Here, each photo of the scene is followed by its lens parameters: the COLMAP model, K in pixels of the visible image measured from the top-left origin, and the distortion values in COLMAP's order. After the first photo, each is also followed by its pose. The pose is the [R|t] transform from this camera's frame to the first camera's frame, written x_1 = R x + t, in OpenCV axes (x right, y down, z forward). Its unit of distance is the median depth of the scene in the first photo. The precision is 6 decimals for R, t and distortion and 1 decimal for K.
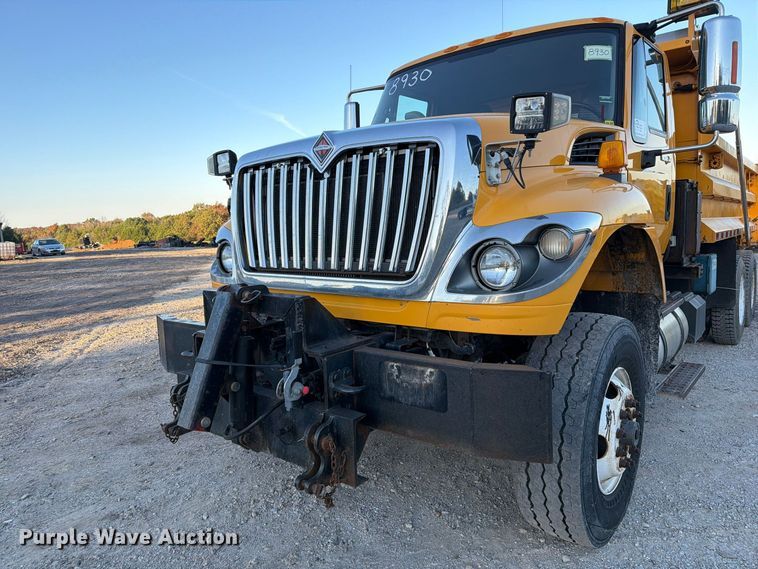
lens RADIAL K [[549.0, 0, 390.9], [0, 549.0, 258.5], [0, 0, 1]] dist [0.075492, -0.090069]
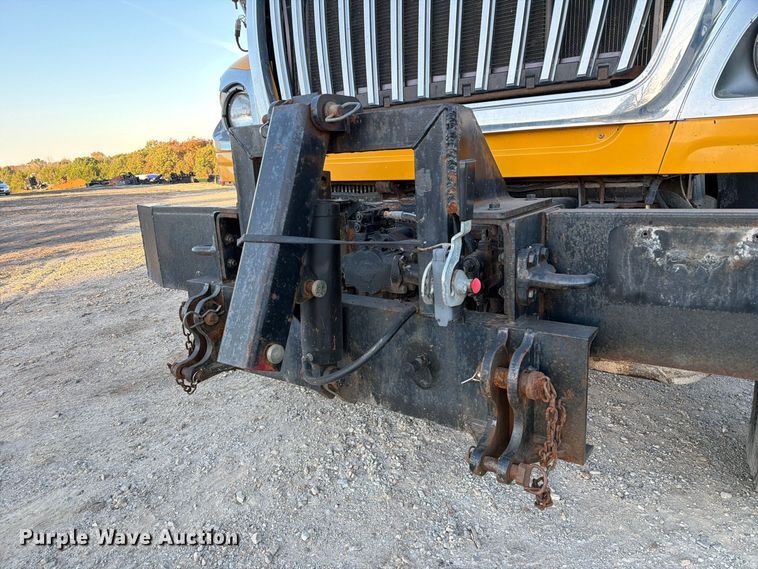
lens RADIAL K [[549.0, 0, 390.9], [0, 549.0, 258.5], [0, 0, 1]] dist [0.075492, -0.090069]
pose [[0.997580, -0.031227, 0.062128, -0.156261], [0.024135, 0.993438, 0.111796, 0.093084], [-0.065211, -0.110026, 0.991787, 0.304122]]
